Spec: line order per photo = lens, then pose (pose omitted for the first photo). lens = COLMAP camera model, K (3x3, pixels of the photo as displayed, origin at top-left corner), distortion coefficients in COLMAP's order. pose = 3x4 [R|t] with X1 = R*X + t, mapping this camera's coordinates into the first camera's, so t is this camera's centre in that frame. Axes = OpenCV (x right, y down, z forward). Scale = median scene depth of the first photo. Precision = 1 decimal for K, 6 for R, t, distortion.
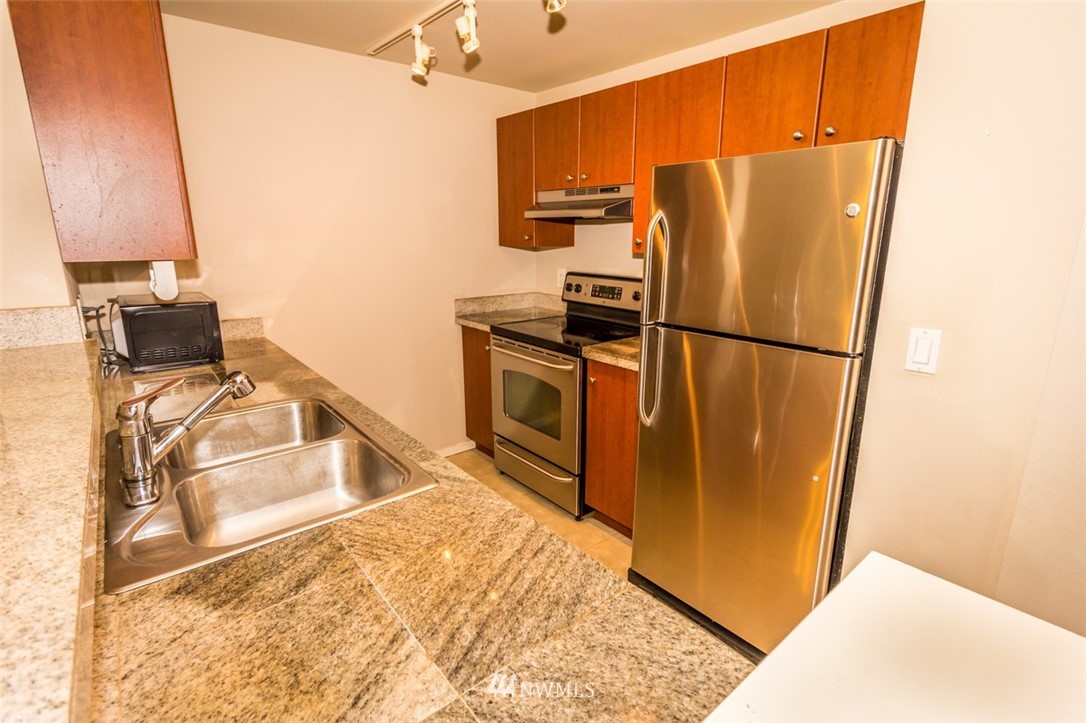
lens RADIAL K [[508.5, 0, 556.3], [0, 508.5, 341.1], [0, 0, 1]] dist [-0.002892, 0.000401]
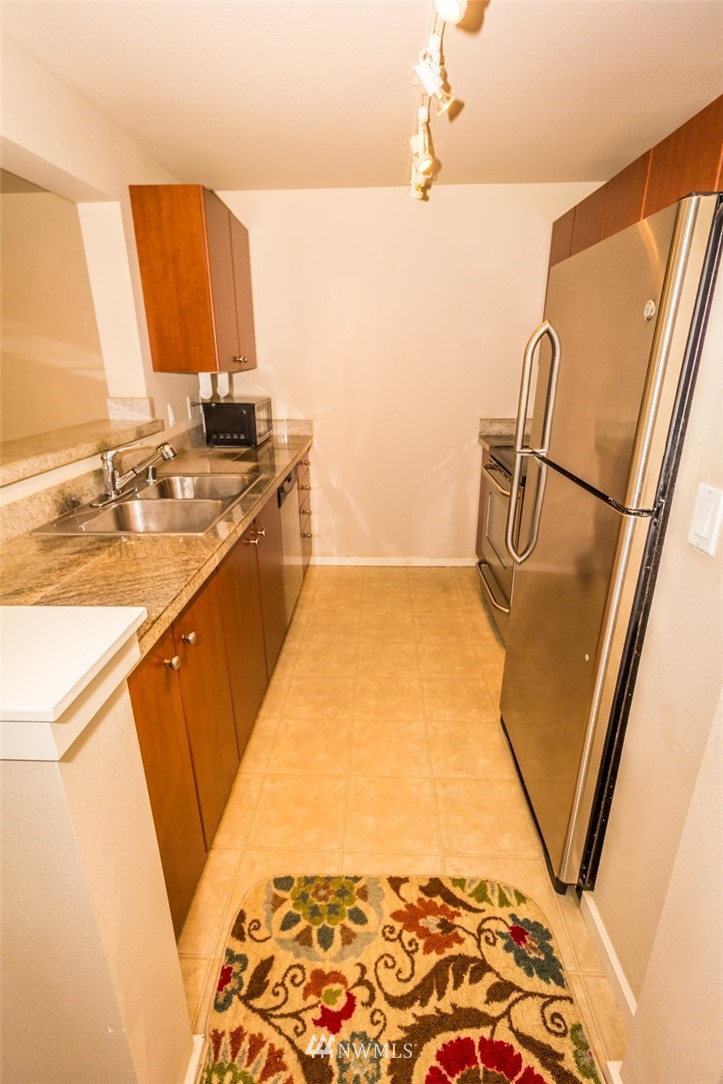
lens RADIAL K [[507.6, 0, 368.3], [0, 507.6, 540.5], [0, 0, 1]] dist [-0.002892, 0.000401]
pose [[0.746632, 0.222591, -0.626892, 1.110075], [-0.131932, 0.973187, 0.188419, -0.026967], [0.652023, -0.057972, 0.755980, 0.278309]]
